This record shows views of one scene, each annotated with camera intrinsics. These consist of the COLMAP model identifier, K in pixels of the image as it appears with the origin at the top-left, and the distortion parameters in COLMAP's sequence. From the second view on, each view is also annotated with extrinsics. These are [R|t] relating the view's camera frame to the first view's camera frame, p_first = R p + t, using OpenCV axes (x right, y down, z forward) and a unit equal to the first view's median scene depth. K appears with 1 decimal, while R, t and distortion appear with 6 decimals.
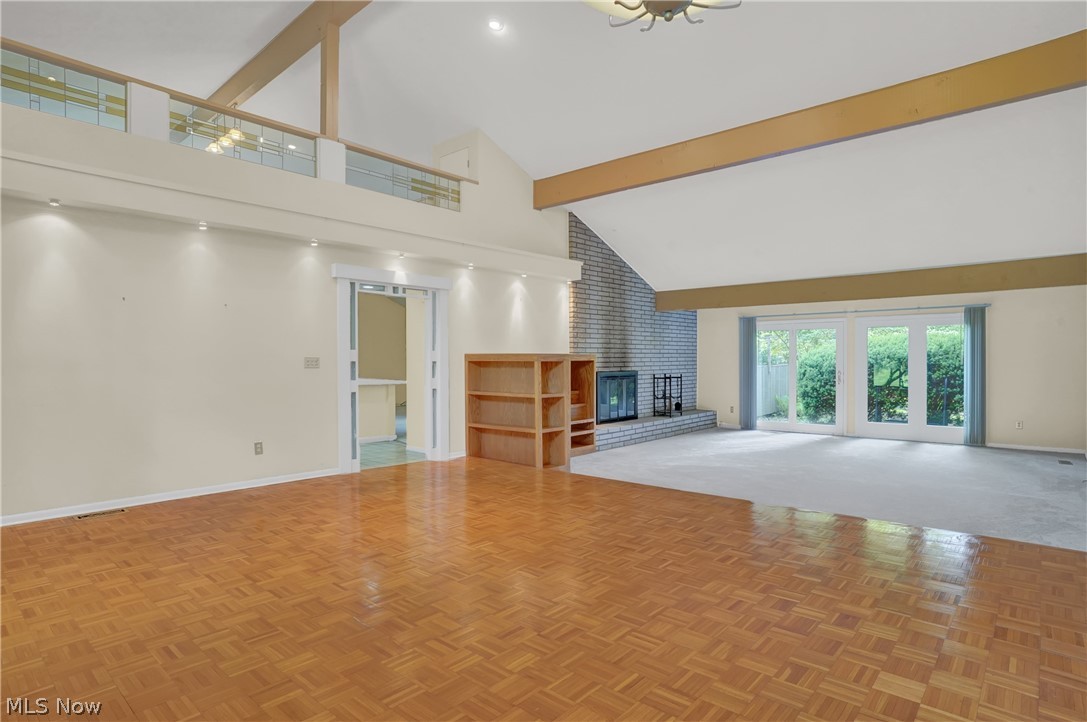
lens RADIAL K [[586.4, 0, 554.8], [0, 586.4, 372.0], [0, 0, 1]] dist [-0.045996, 0.011735]
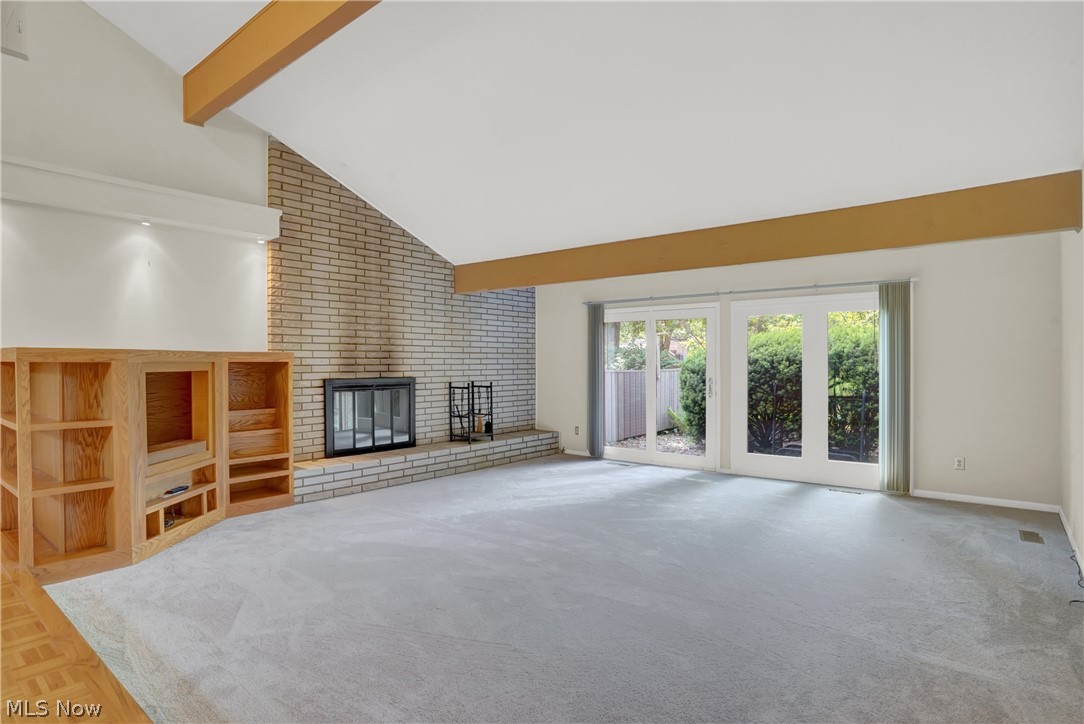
lens RADIAL K [[584.8, 0, 539.1], [0, 584.8, 367.4], [0, 0, 1]] dist [-0.045996, 0.011735]
pose [[0.999857, 0.004318, 0.016376, 0.279312], [-0.004117, 0.999916, -0.012282, -0.005992], [-0.016428, 0.012213, 0.999790, 0.310123]]
